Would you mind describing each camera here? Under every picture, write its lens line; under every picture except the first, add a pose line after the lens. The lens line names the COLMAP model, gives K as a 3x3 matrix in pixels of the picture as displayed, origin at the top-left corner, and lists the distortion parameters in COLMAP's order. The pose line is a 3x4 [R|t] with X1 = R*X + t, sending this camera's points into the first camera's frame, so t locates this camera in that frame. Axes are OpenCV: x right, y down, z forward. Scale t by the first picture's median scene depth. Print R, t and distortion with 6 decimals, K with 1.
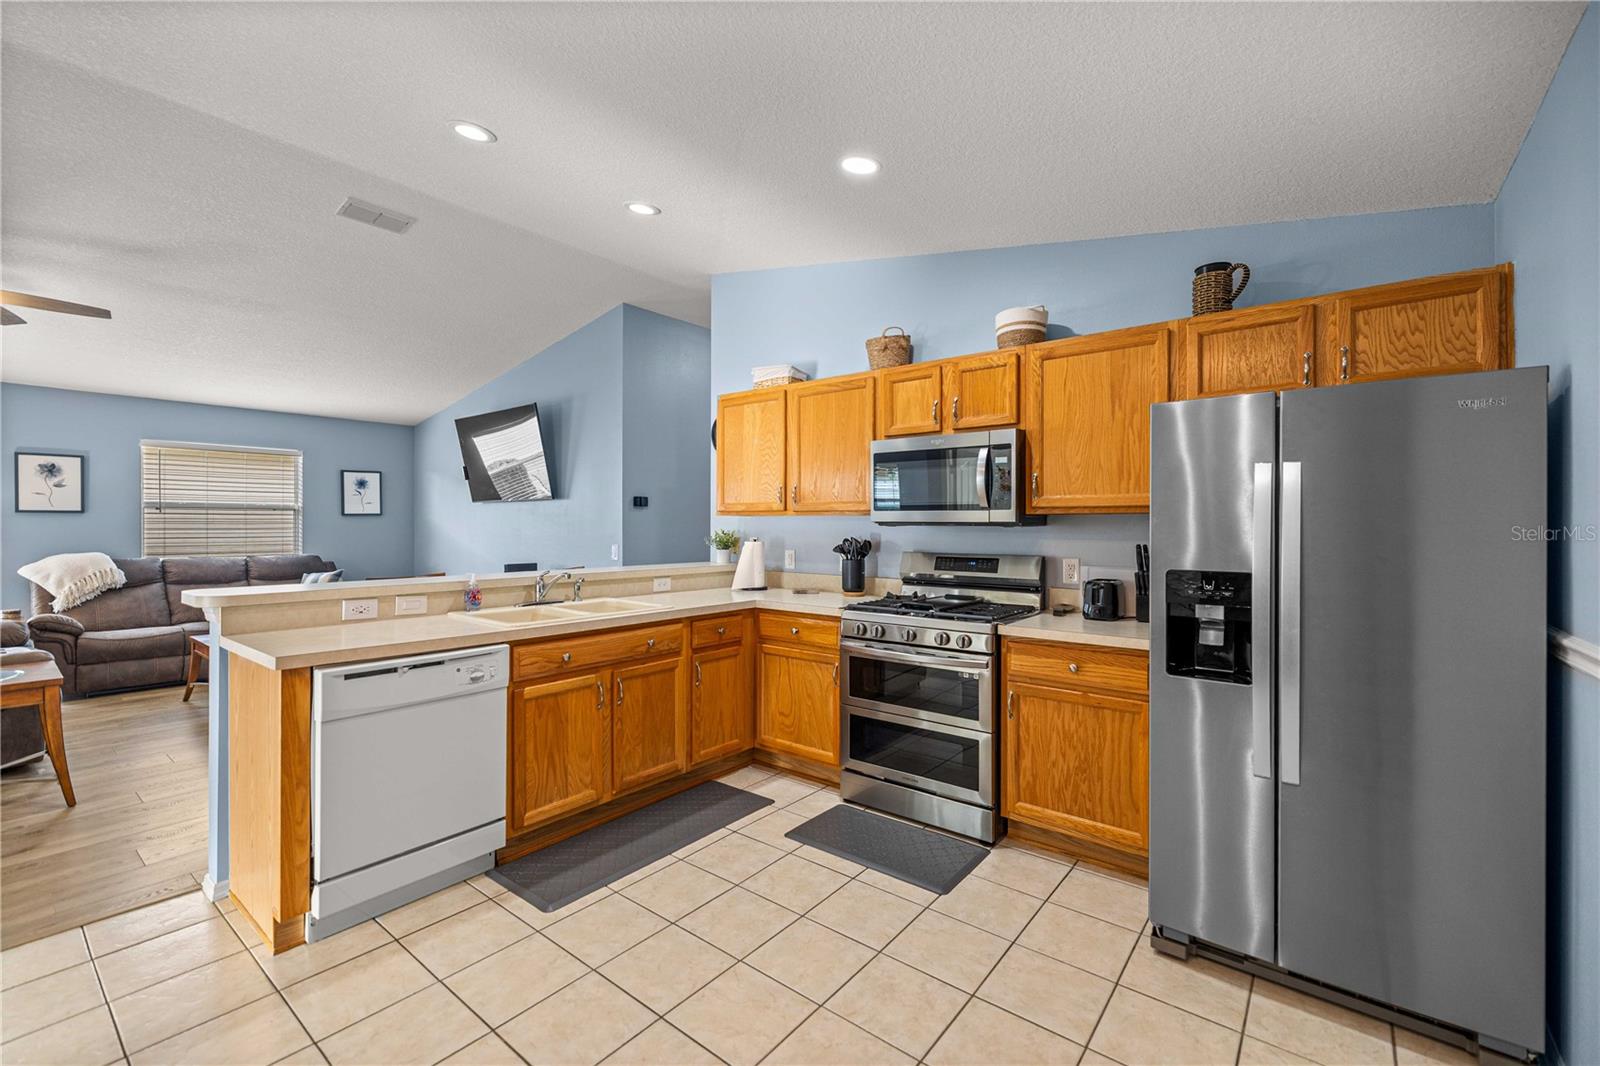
lens RADIAL K [[670.6, 0, 795.9], [0, 670.6, 527.5], [0, 0, 1]] dist [-0.000508, 0.000186]
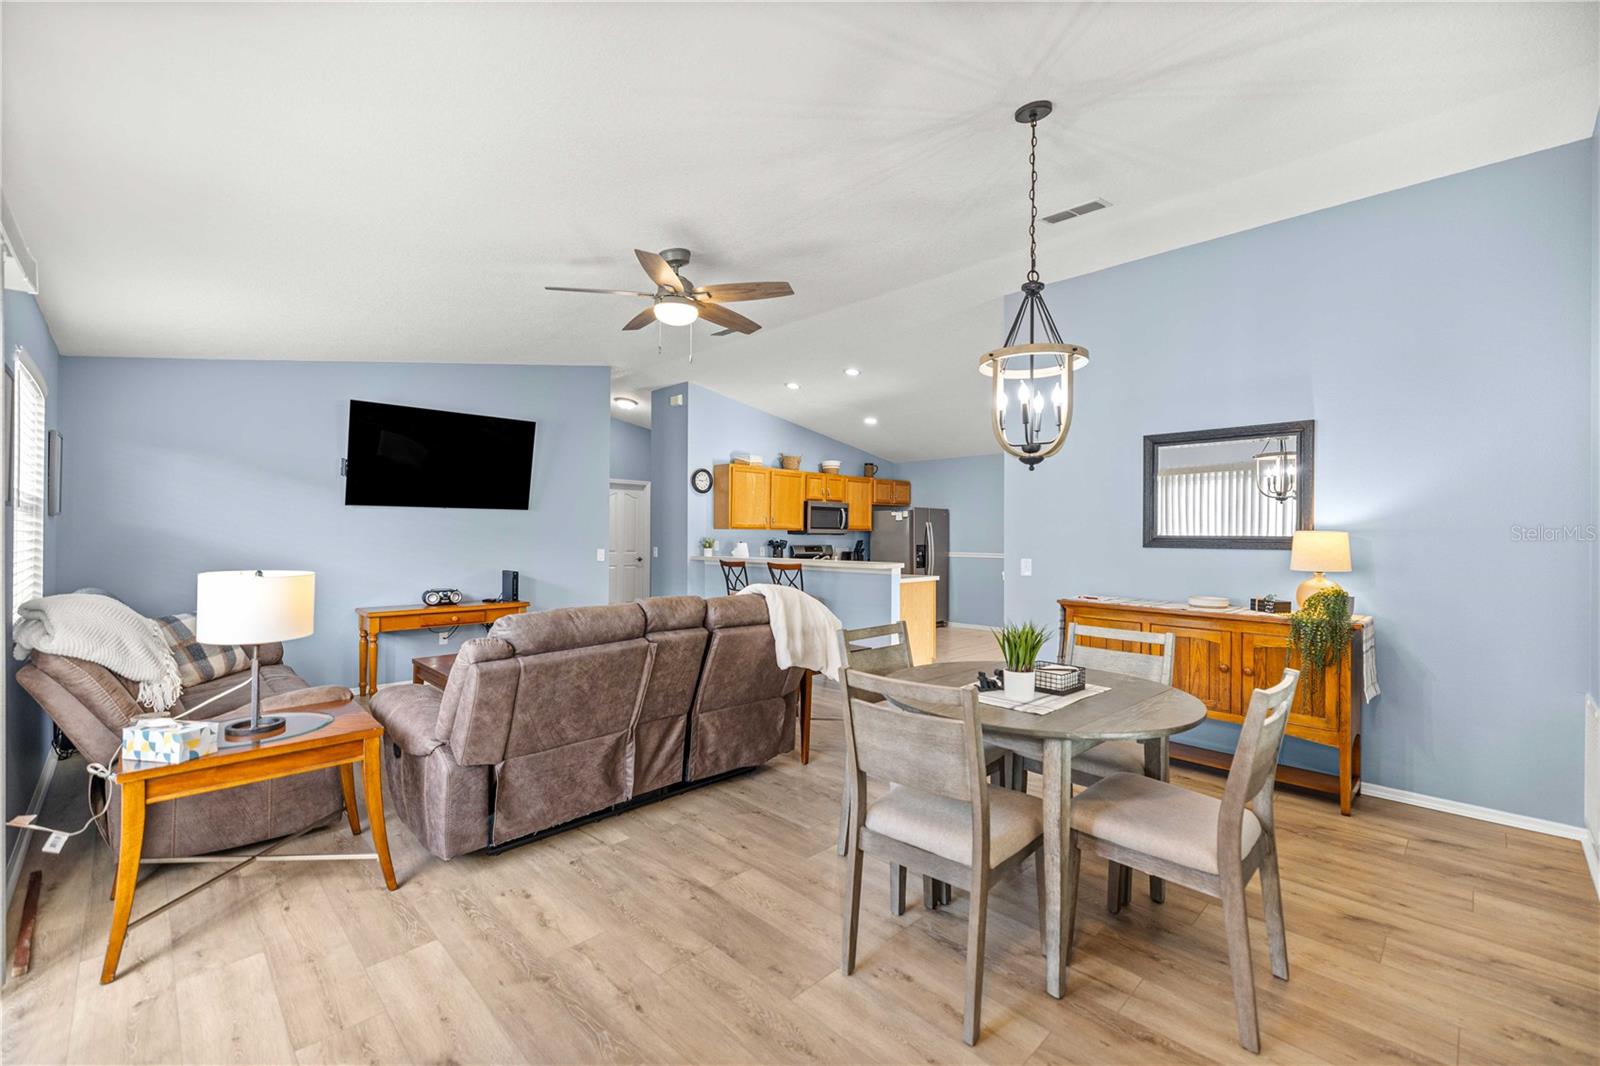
lens RADIAL K [[670.6, 0, 793.9], [0, 670.6, 534.4], [0, 0, 1]] dist [-0.000508, 0.000186]
pose [[0.127446, -0.001044, 0.991845, -2.618098], [0.000605, 0.999999, 0.000974, -0.006471], [-0.991845, 0.000476, 0.127447, 0.814795]]
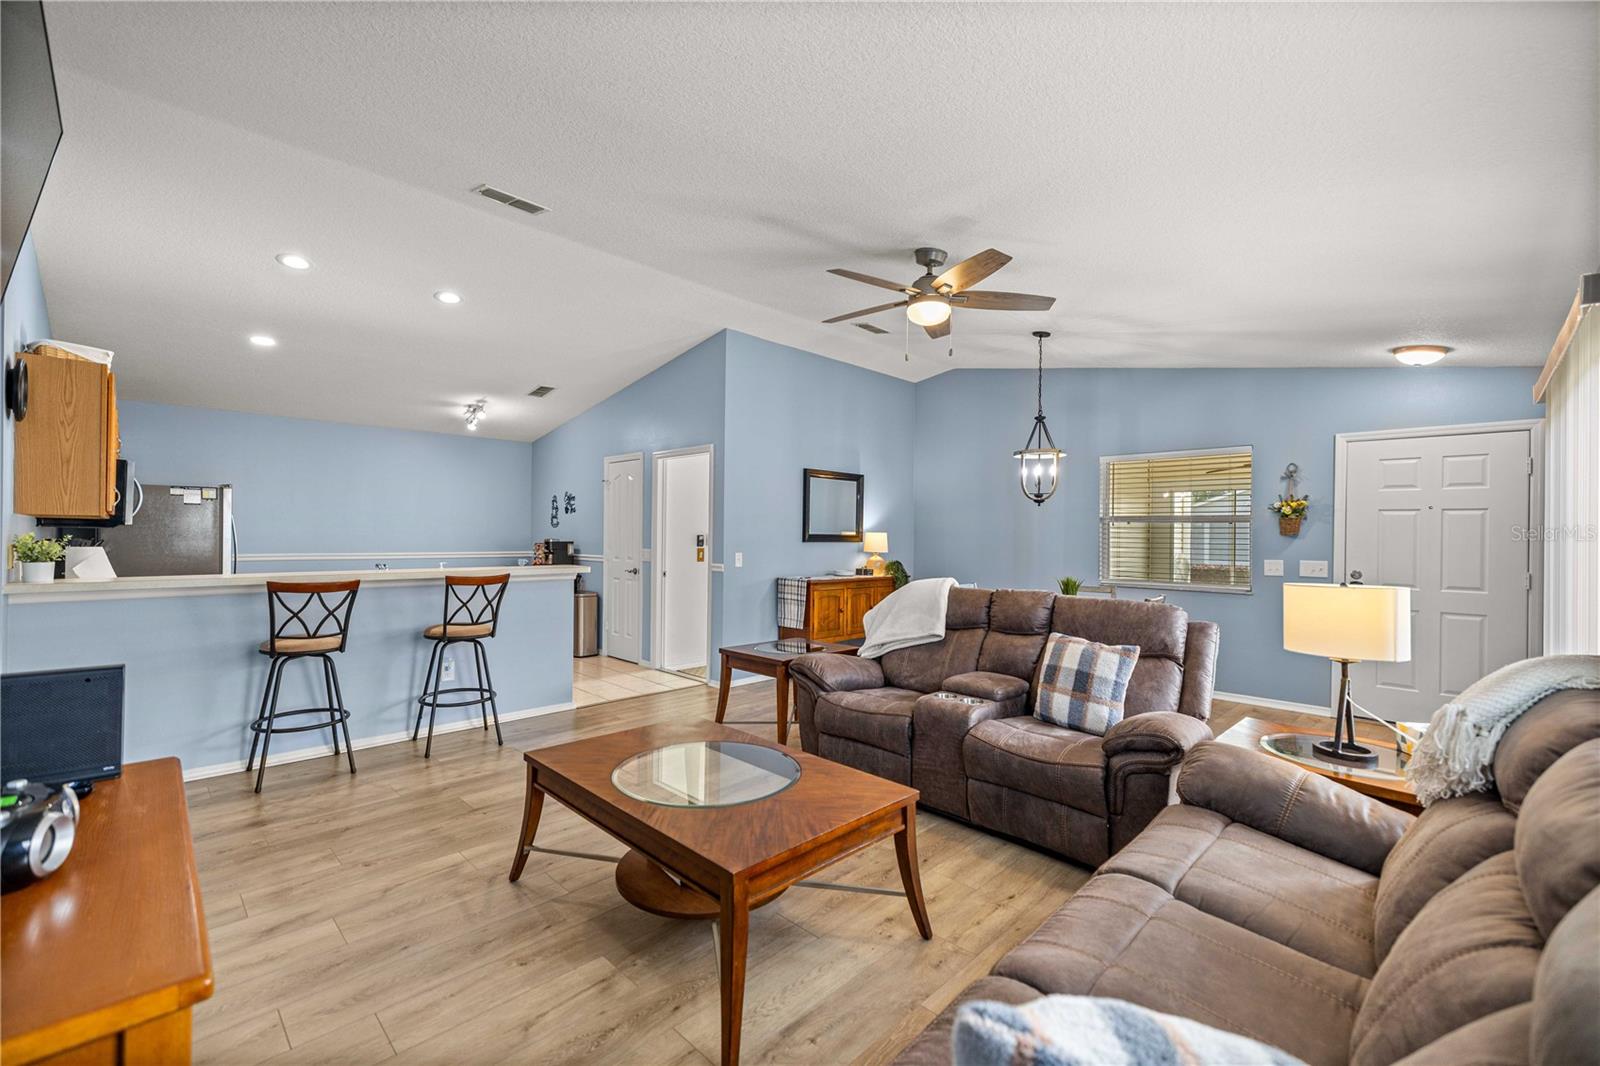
lens RADIAL K [[670.6, 0, 790.7], [0, 670.6, 527.8], [0, 0, 1]] dist [-0.000508, 0.000186]
pose [[-0.994739, -0.012025, 0.101730, -1.361600], [-0.012221, 0.999924, -0.001301, -0.018675], [-0.101706, -0.002537, -0.994811, 2.328301]]
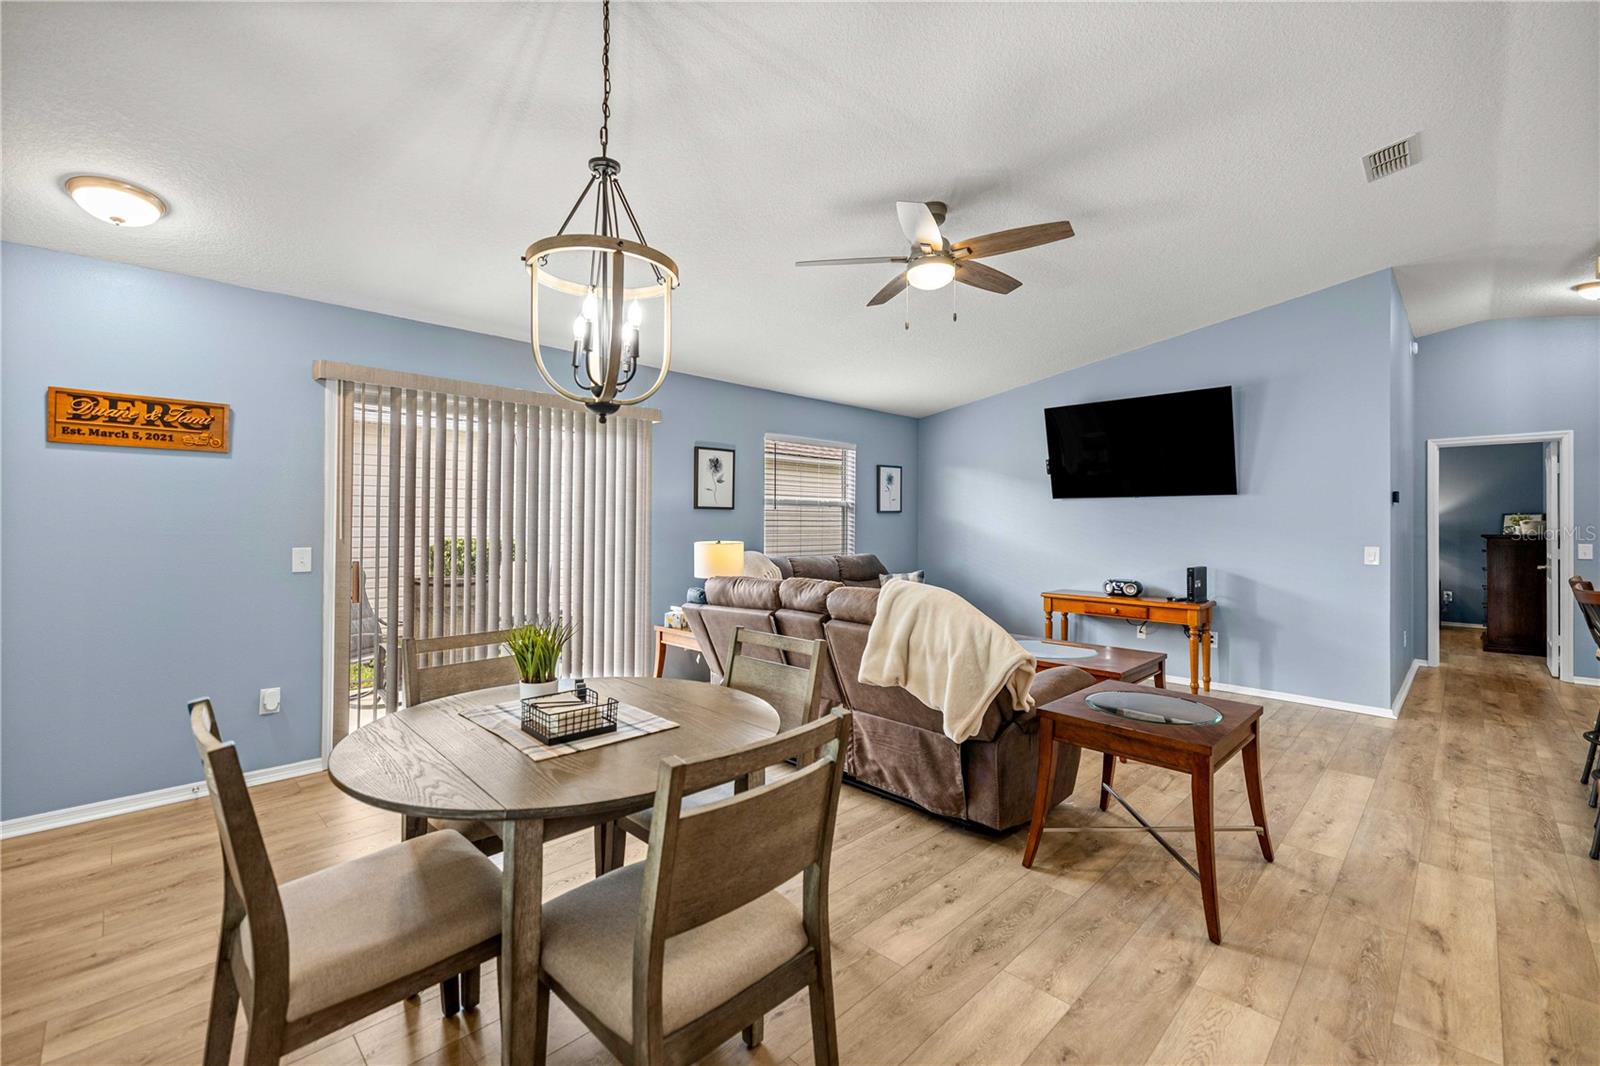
lens RADIAL K [[670.6, 0, 797.1], [0, 670.6, 520.5], [0, 0, 1]] dist [-0.000508, 0.000186]
pose [[0.993530, 0.002517, -0.113546, -1.585802], [-0.003592, 0.999951, -0.009259, 0.004051], [0.113517, 0.009606, 0.993490, 0.104640]]
